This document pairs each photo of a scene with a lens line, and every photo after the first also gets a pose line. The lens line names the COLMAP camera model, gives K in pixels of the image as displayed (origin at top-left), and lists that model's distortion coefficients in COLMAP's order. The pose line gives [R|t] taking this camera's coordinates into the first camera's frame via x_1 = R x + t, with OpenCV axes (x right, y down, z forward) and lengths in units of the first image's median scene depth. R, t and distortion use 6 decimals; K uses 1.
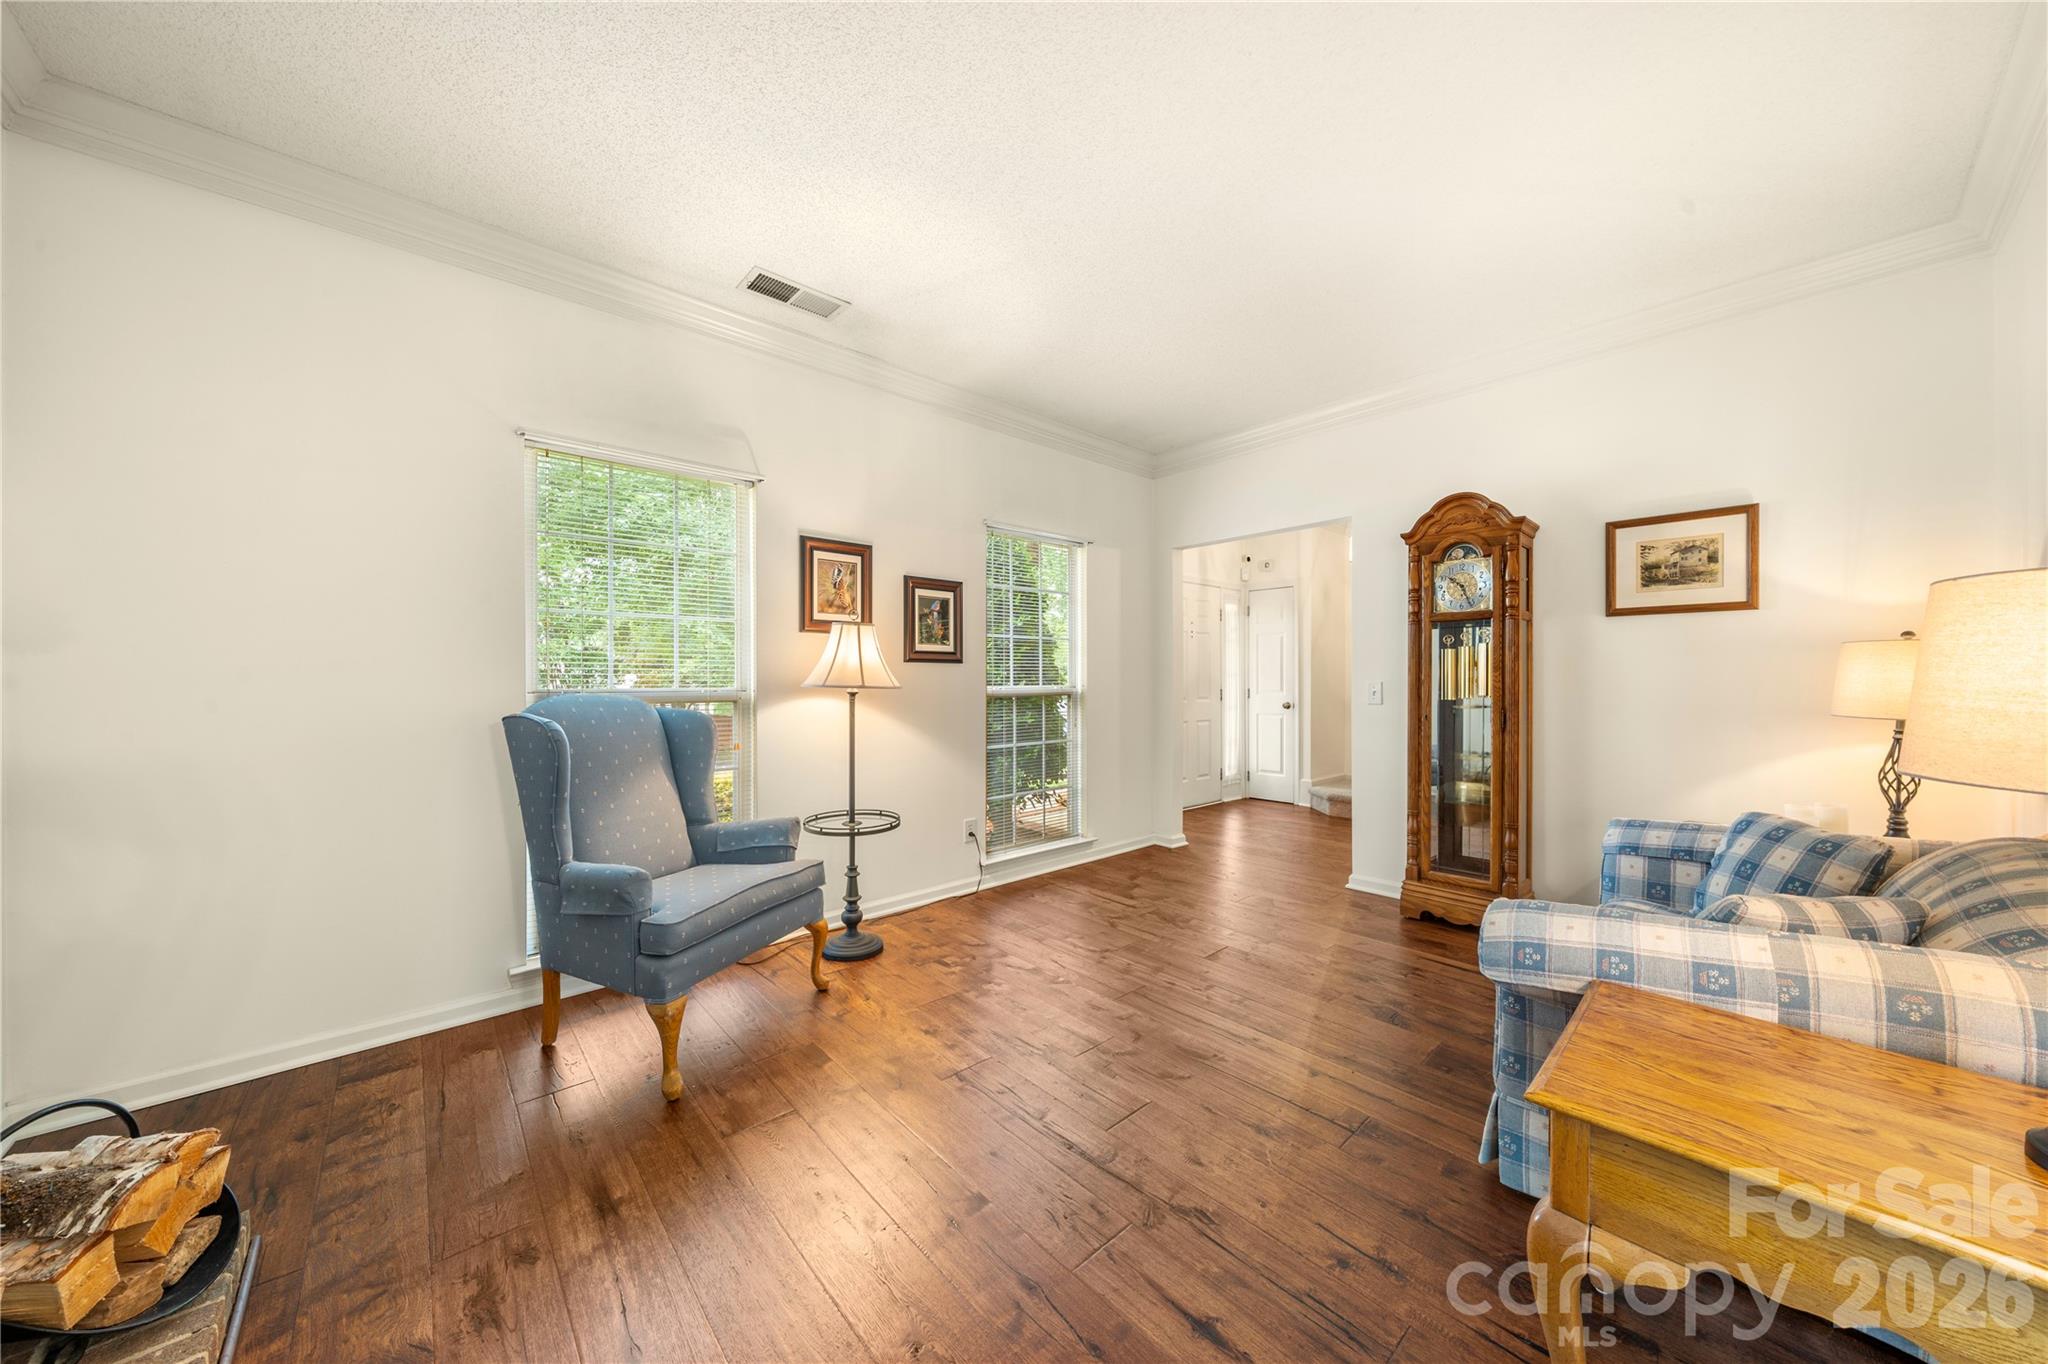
lens RADIAL K [[696.7, 0, 1018.2], [0, 696.7, 678.5], [0, 0, 1]] dist [-0.004744, -0.000124]
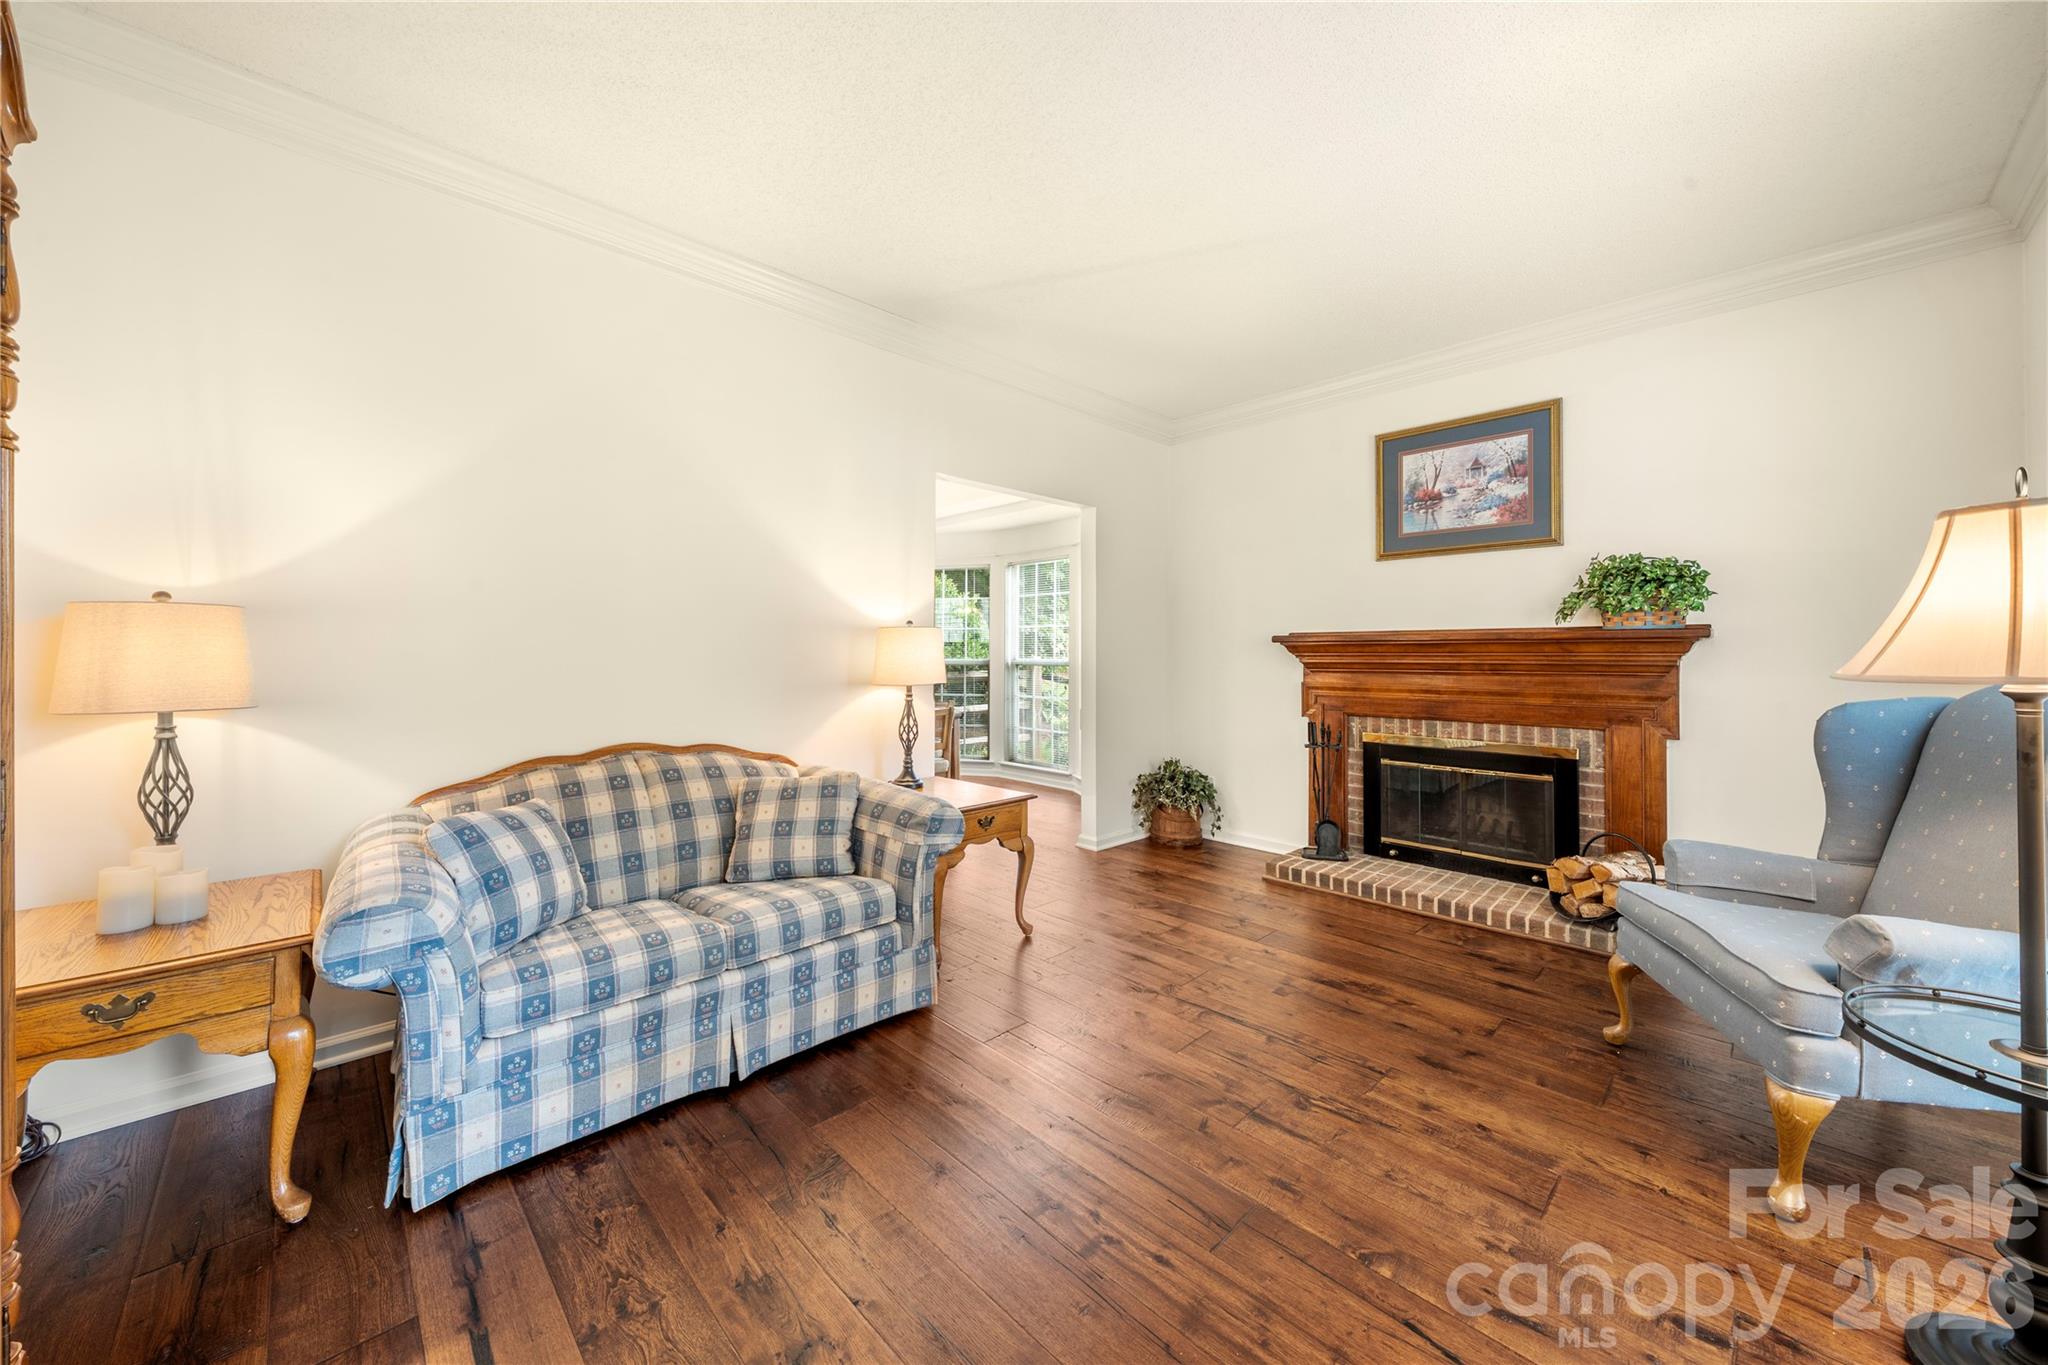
lens RADIAL K [[744.5, 0, 1023.7], [0, 744.5, 646.7], [0, 0, 1]] dist [-0.001376, -0.000157]
pose [[-0.998838, 0.002730, -0.048122, 0.144882], [0.003308, 0.999923, -0.011925, -0.000665], [0.048086, -0.012071, -0.998770, 0.645249]]
